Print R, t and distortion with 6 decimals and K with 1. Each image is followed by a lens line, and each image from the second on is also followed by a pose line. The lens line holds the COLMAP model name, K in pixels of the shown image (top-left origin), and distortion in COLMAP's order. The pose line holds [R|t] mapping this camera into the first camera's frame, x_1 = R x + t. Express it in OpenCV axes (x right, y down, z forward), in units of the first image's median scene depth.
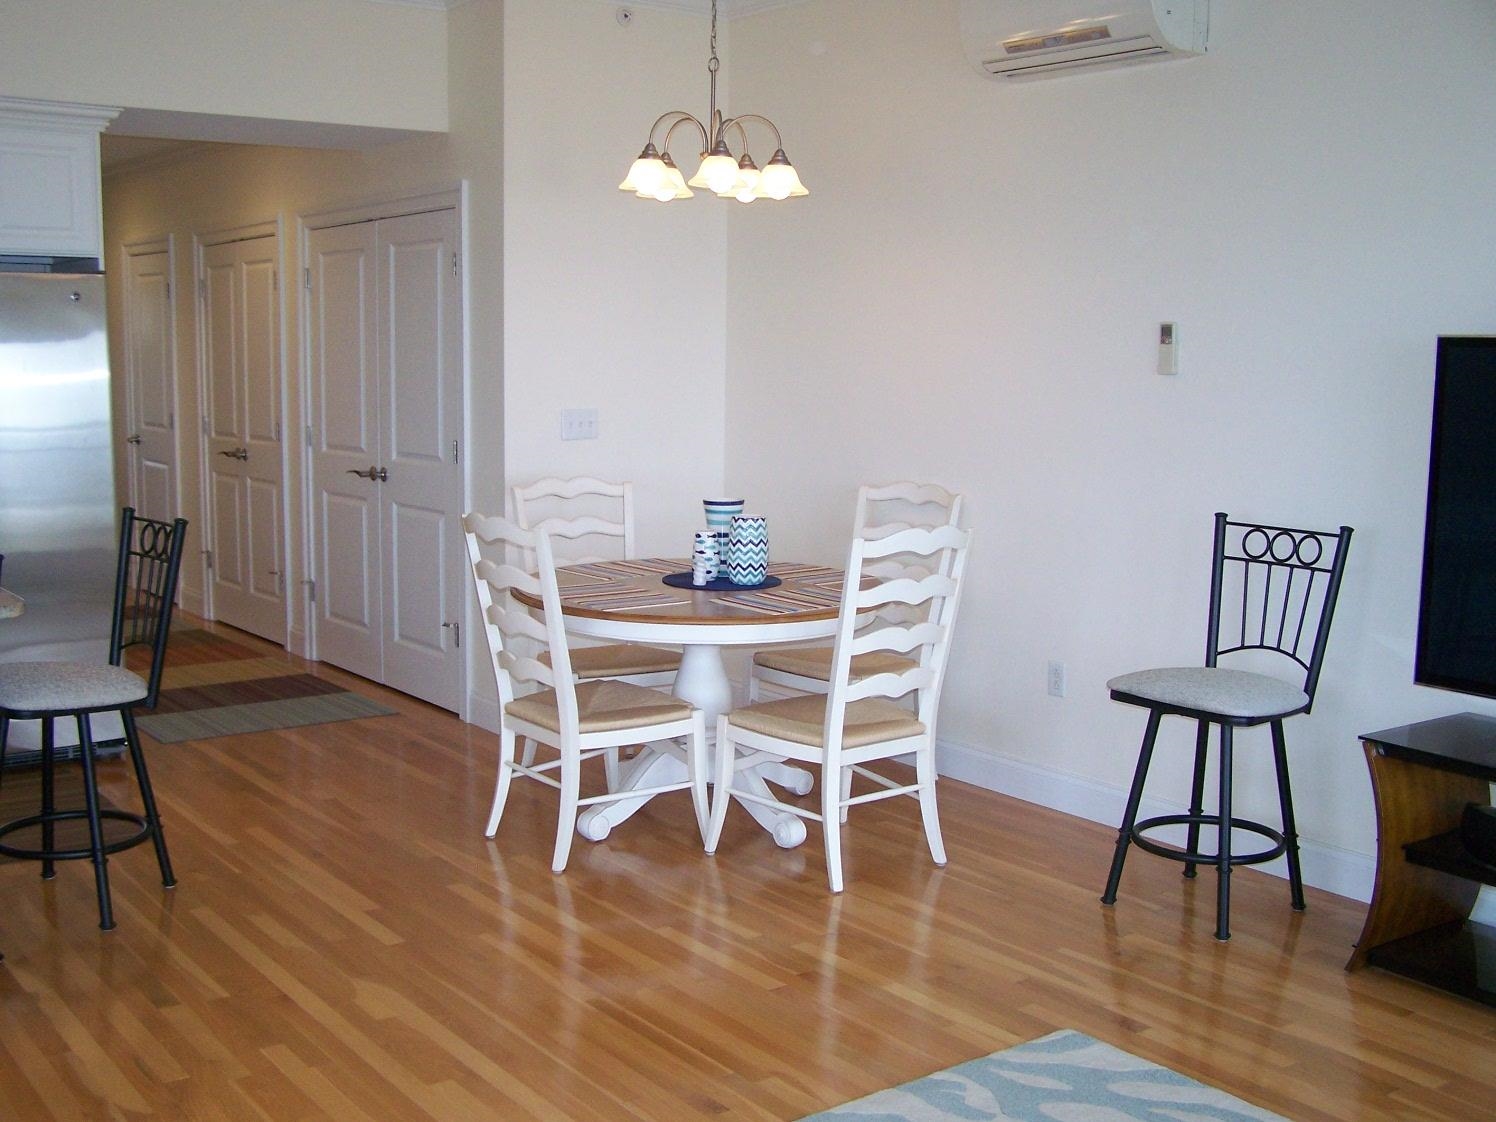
lens RADIAL K [[1697.7, 0, 721.6], [0, 1697.7, 599.0], [0, 0, 1]] dist [-0.192903, 0.347982]
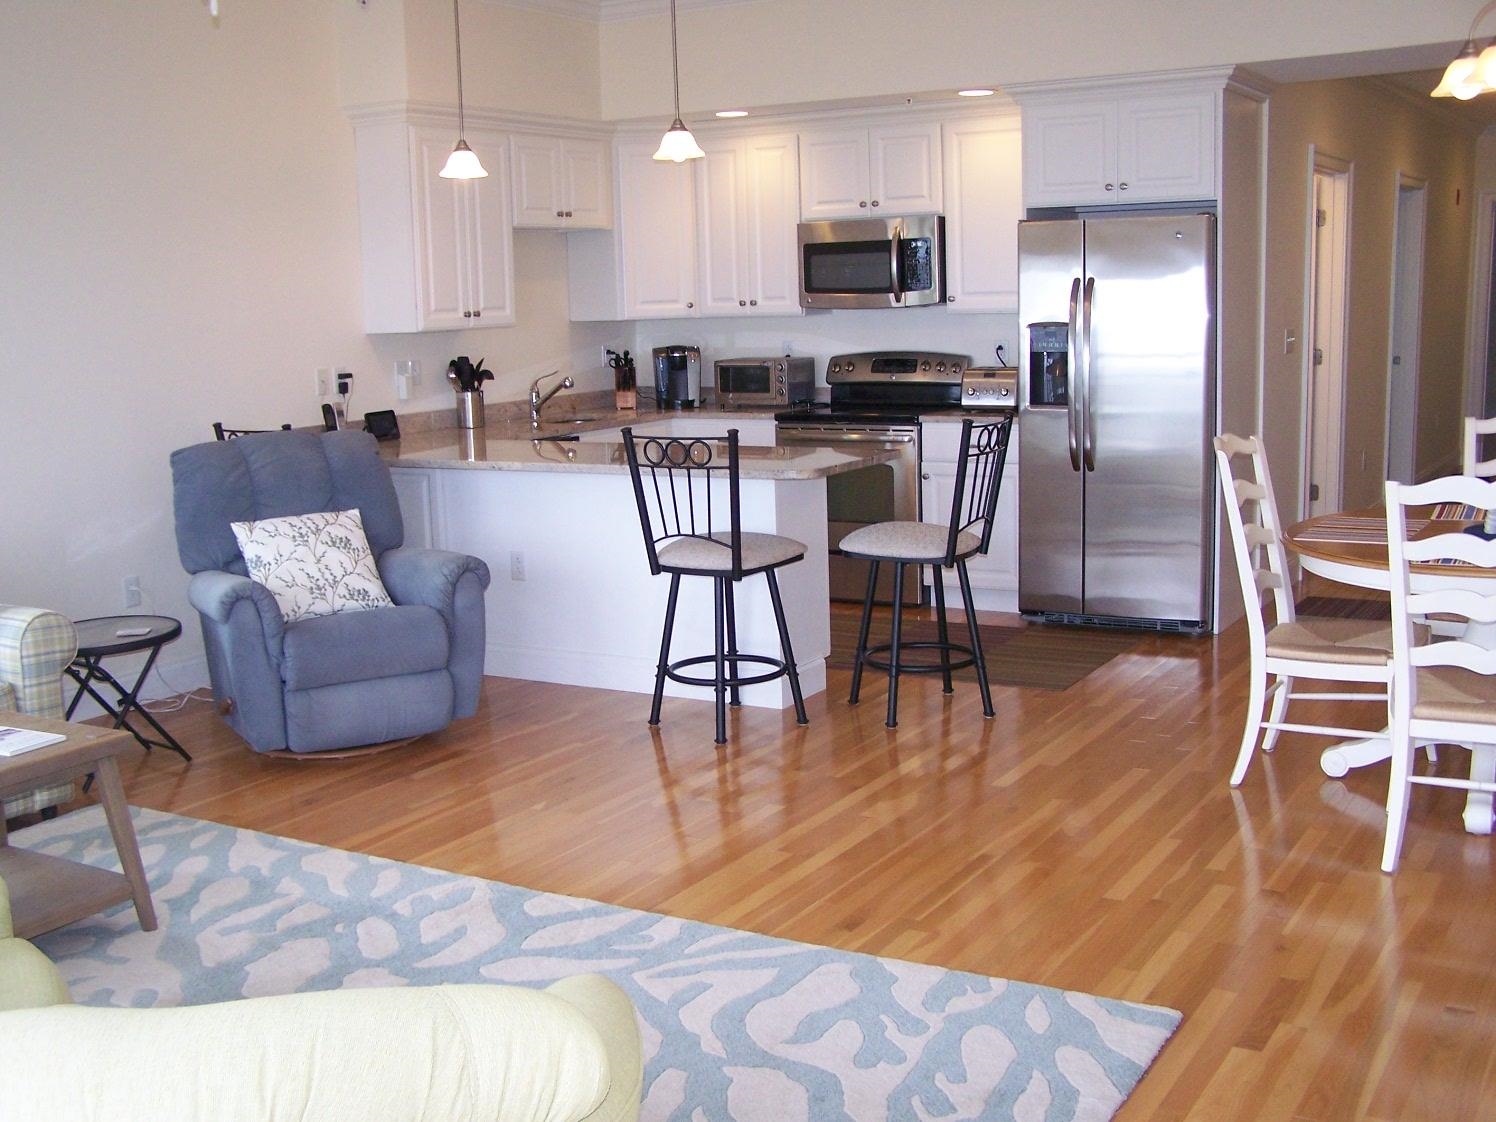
lens RADIAL K [[1697.7, 0, 721.6], [0, 1697.7, 599.0], [0, 0, 1]] dist [-0.192903, 0.347982]
pose [[0.377124, 0.139789, -0.915553, 0.752277], [-0.101396, 0.988833, 0.109212, -0.032071], [0.920596, 0.051647, 0.387087, 0.334748]]
